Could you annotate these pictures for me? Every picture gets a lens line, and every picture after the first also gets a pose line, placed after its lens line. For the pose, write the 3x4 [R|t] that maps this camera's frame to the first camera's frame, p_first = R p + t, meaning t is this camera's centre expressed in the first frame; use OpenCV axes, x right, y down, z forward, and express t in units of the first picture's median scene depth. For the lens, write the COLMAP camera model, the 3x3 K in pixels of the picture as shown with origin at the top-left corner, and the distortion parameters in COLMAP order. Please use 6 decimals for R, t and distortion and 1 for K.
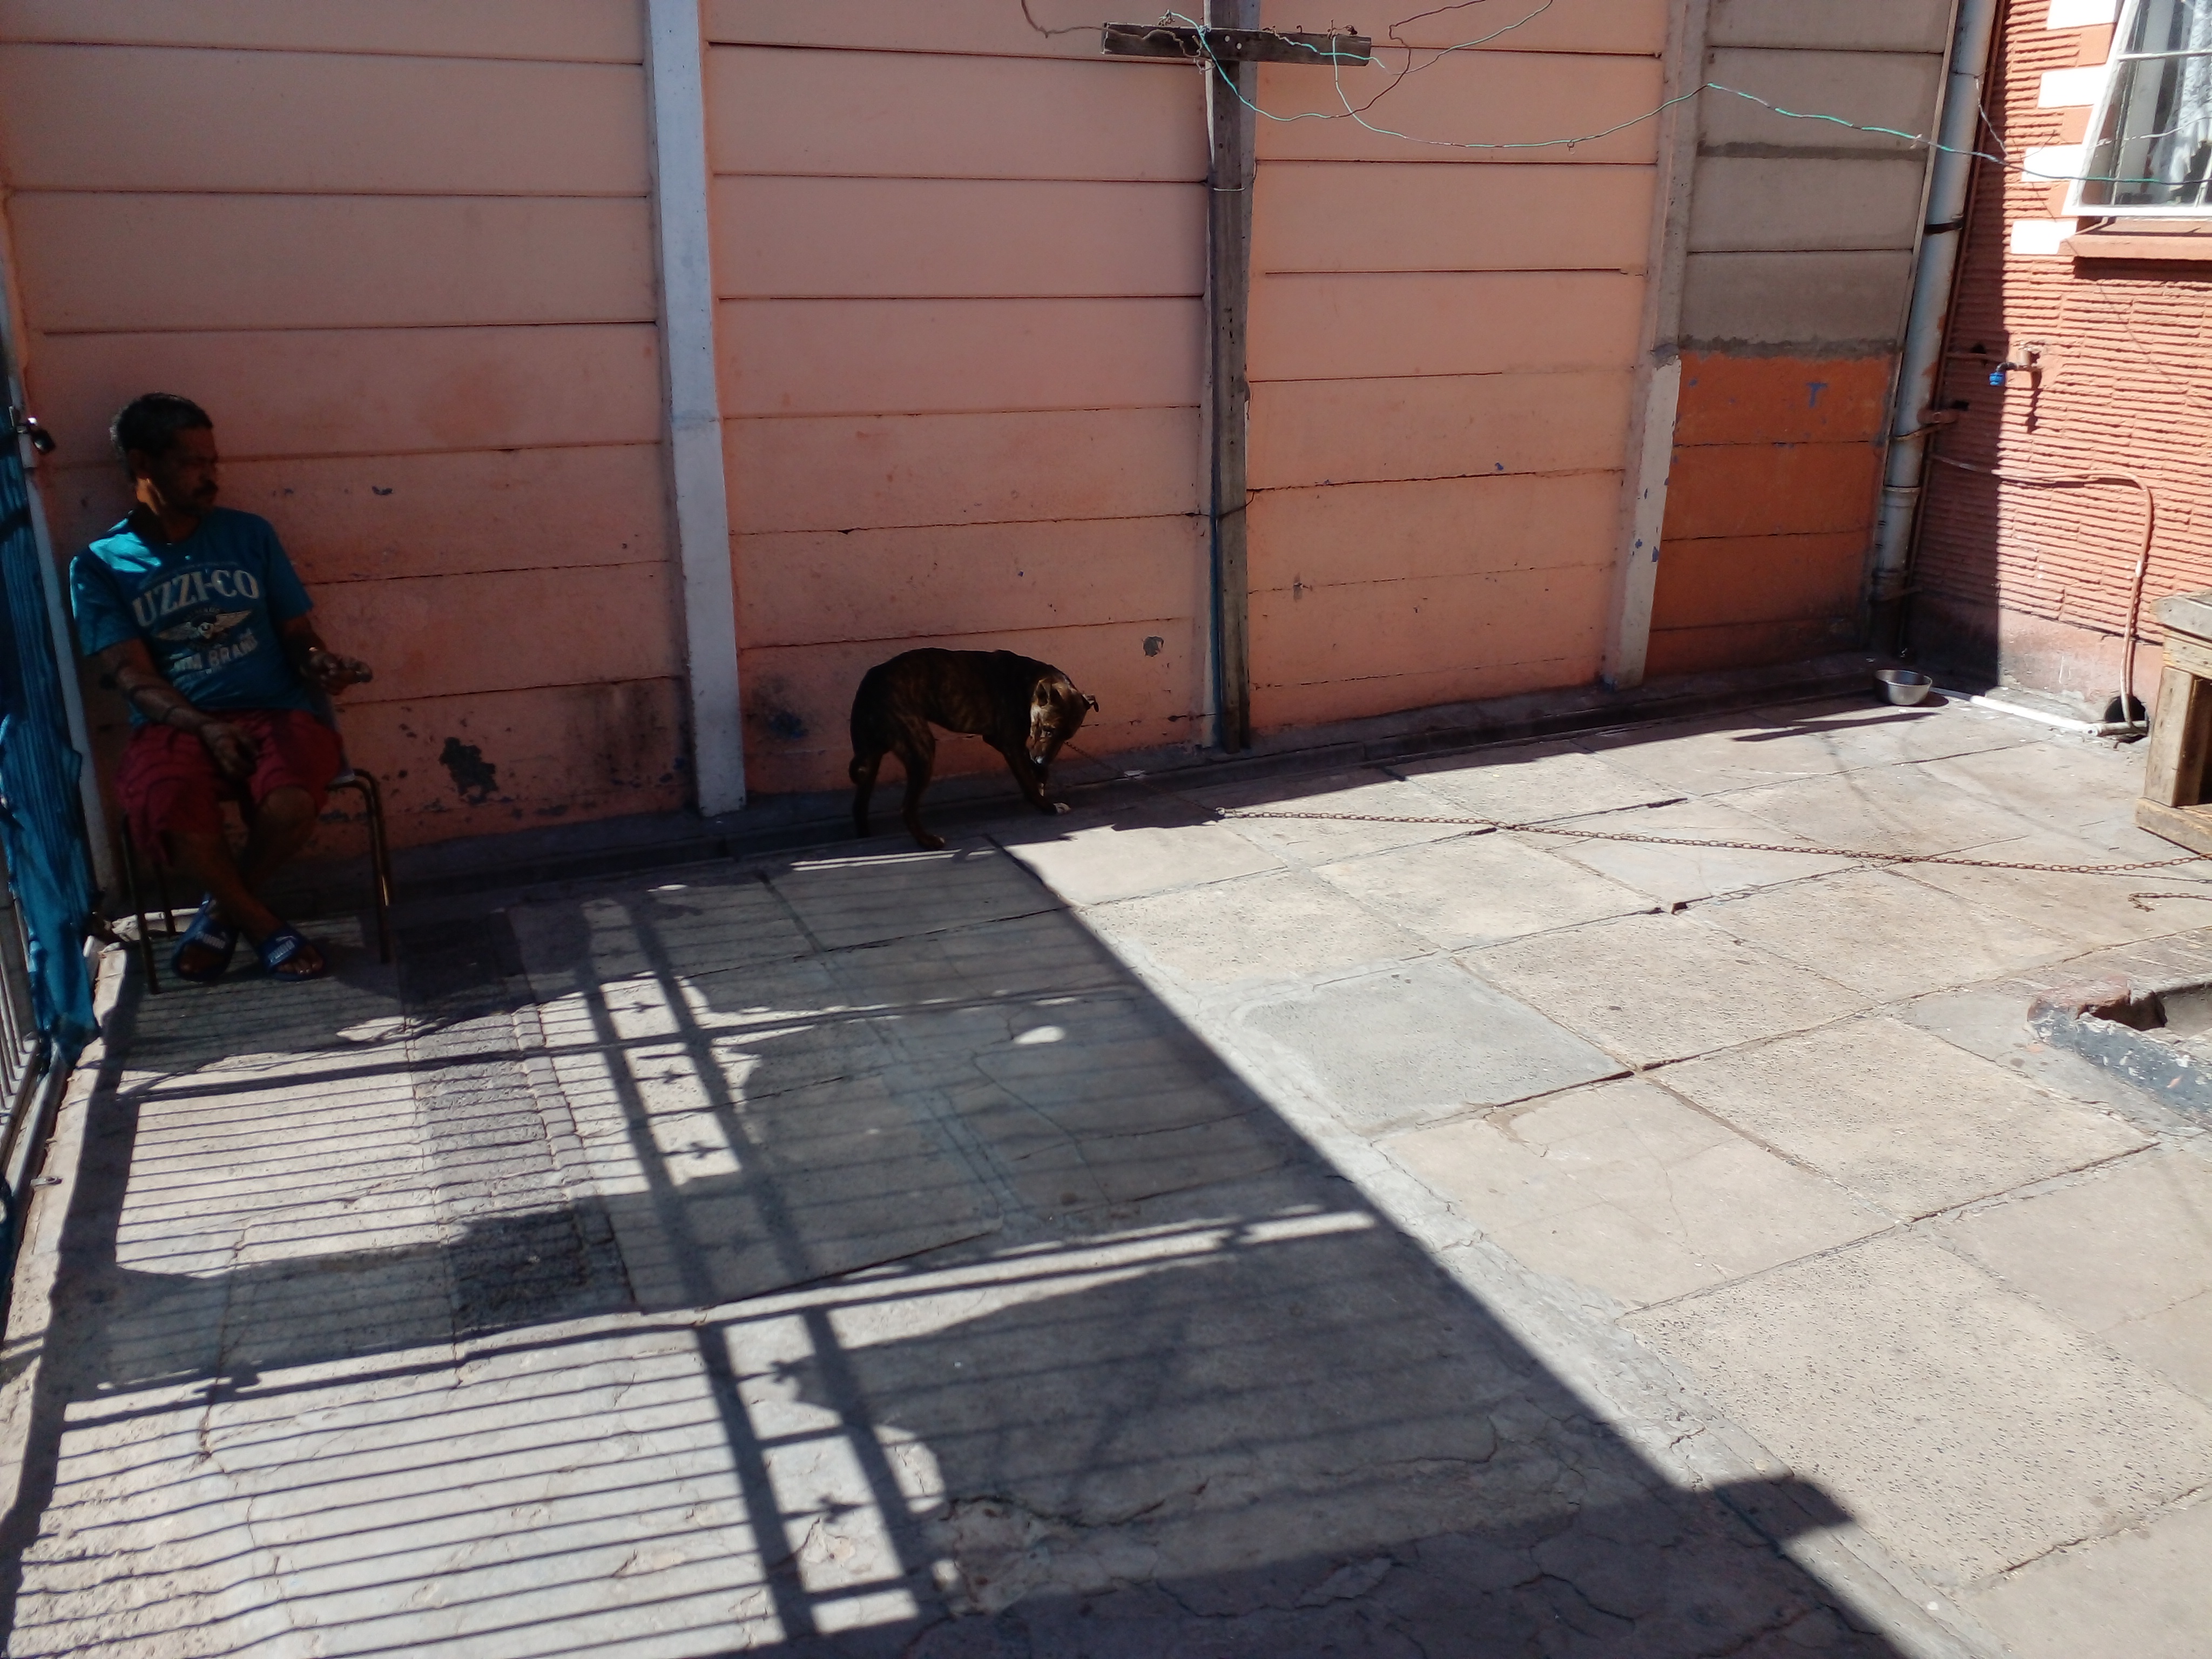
lens RADIAL K [[1732.4, 0, 1099.4], [0, 1732.4, 902.7], [0, 0, 1]] dist [0.032776, -0.068379]
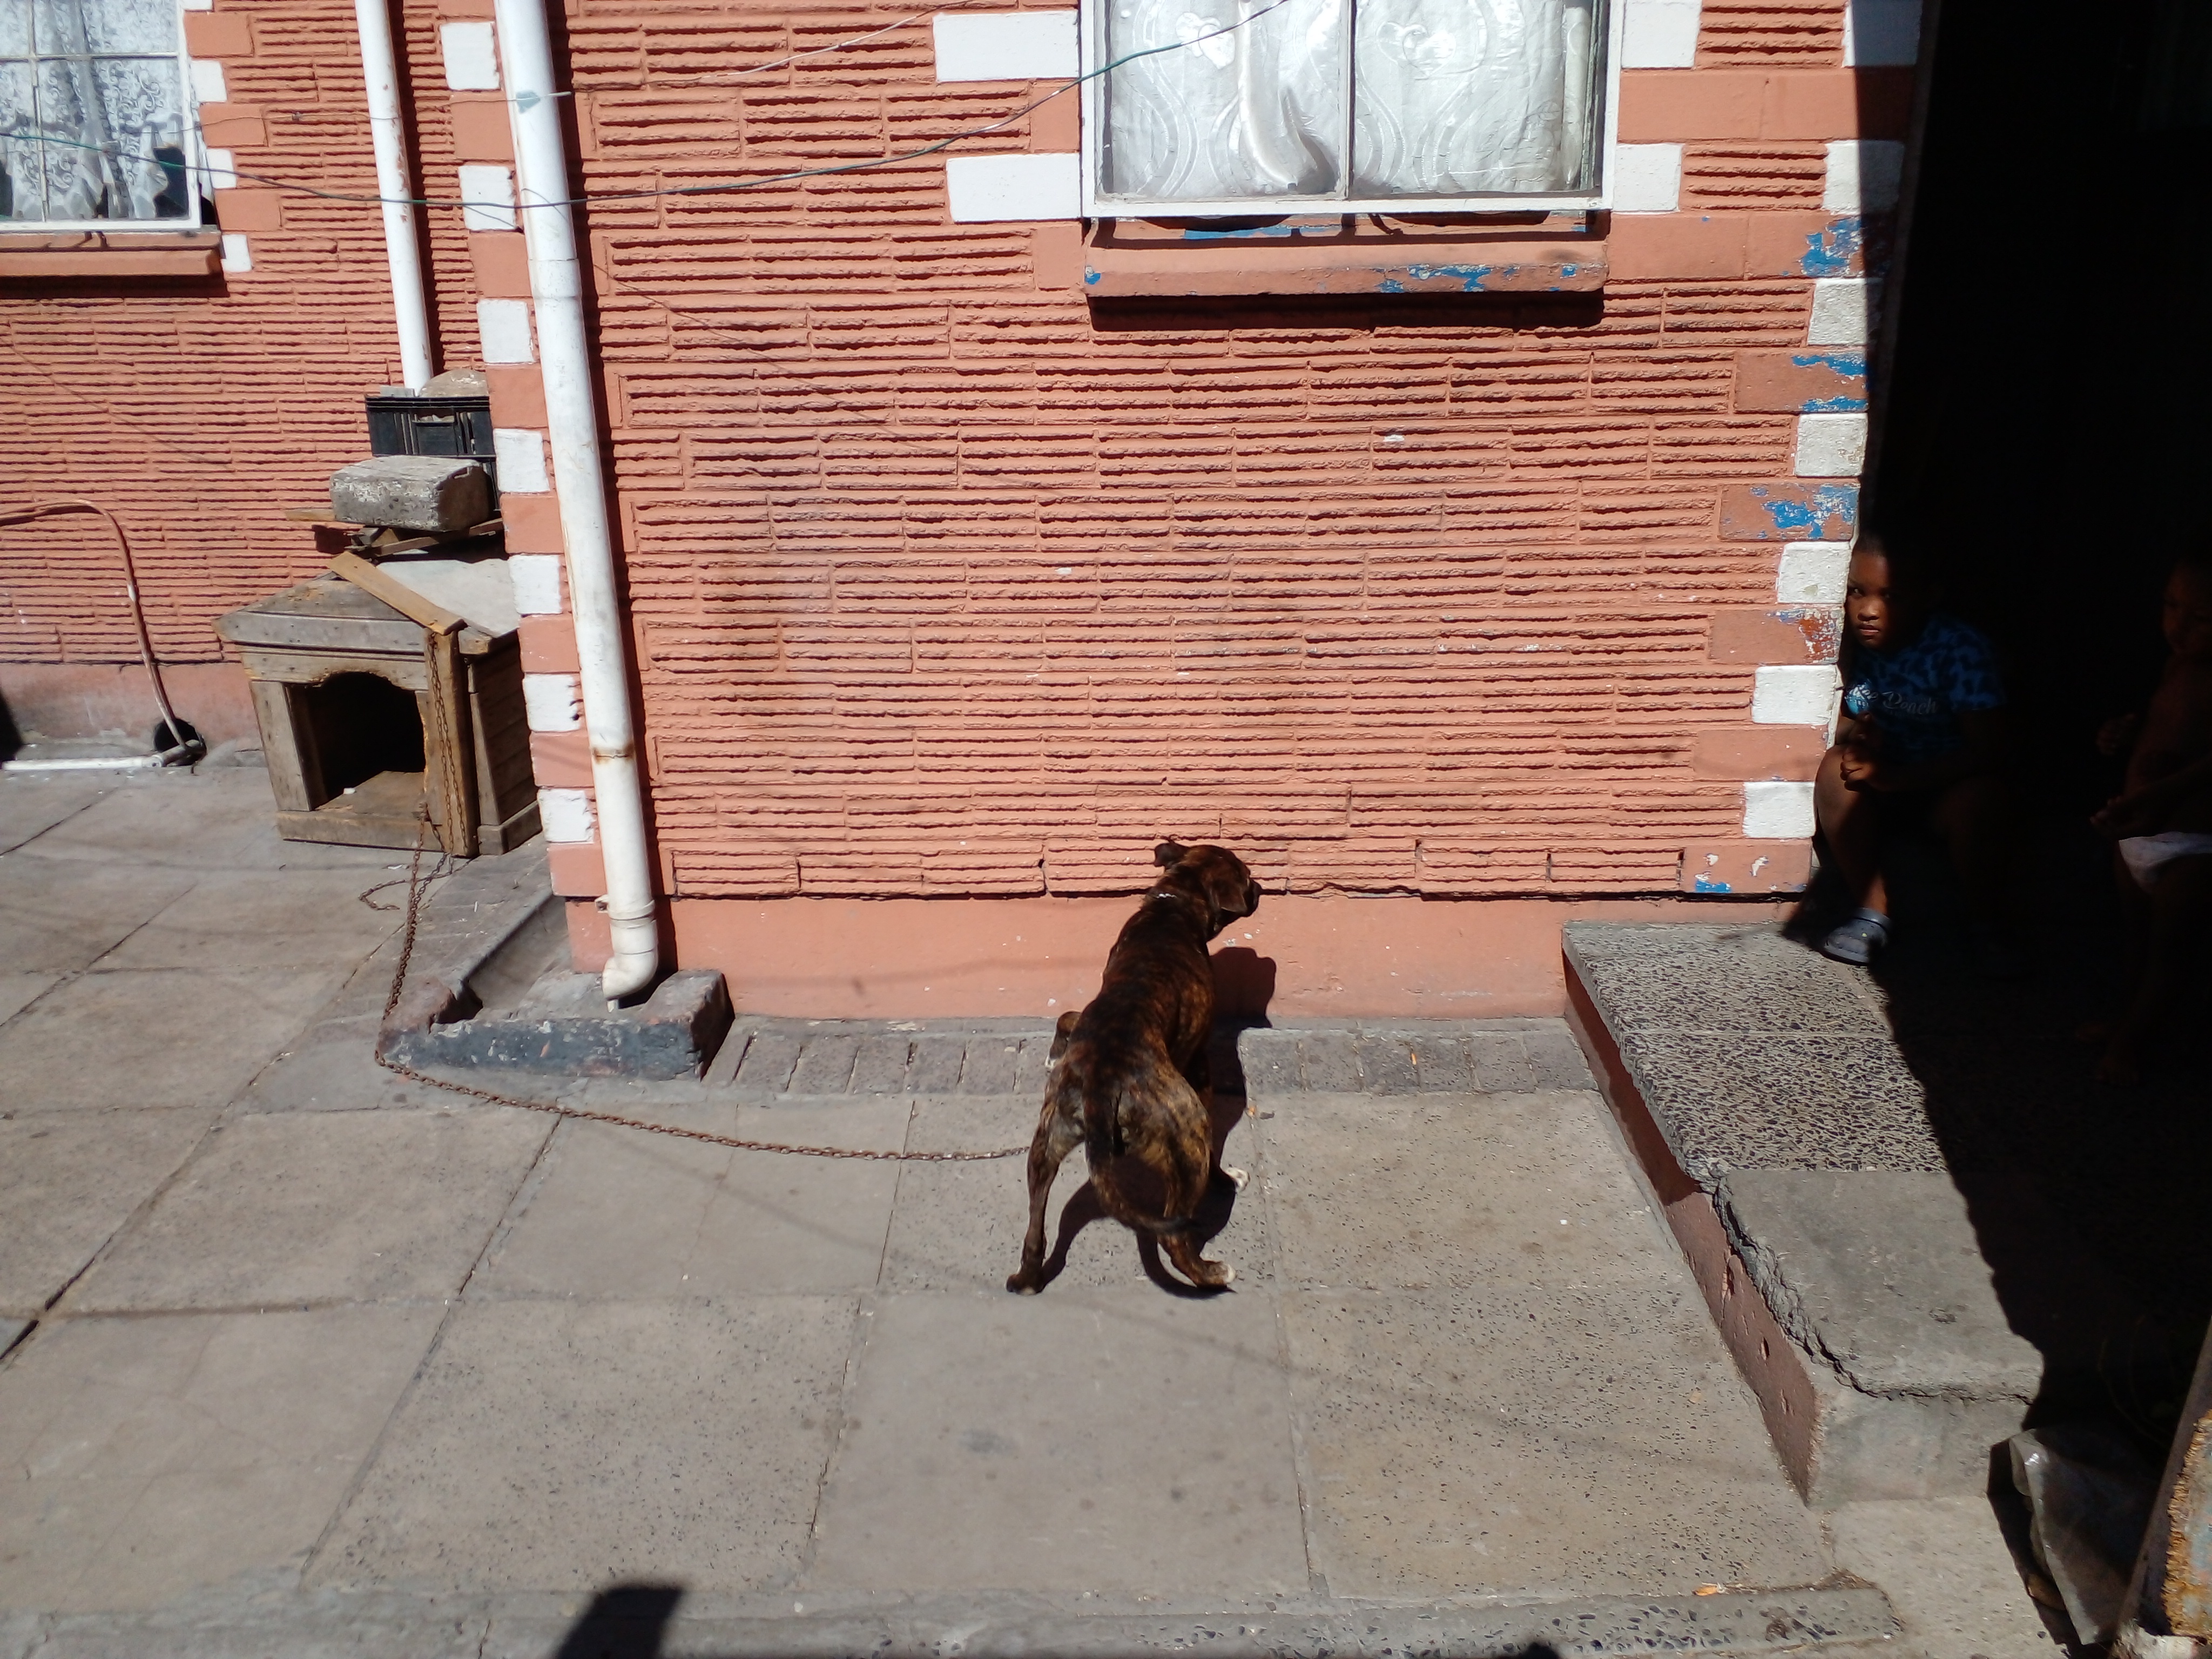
lens RADIAL K [[1763.1, 0, 1090.0], [0, 1763.1, 848.5], [0, 0, 1]] dist [0.054007, -0.063181]
pose [[0.411563, -0.305811, 0.858543, -0.079940], [0.340048, 0.925523, 0.166658, -0.046374], [-0.845567, 0.223356, 0.484901, 0.102974]]
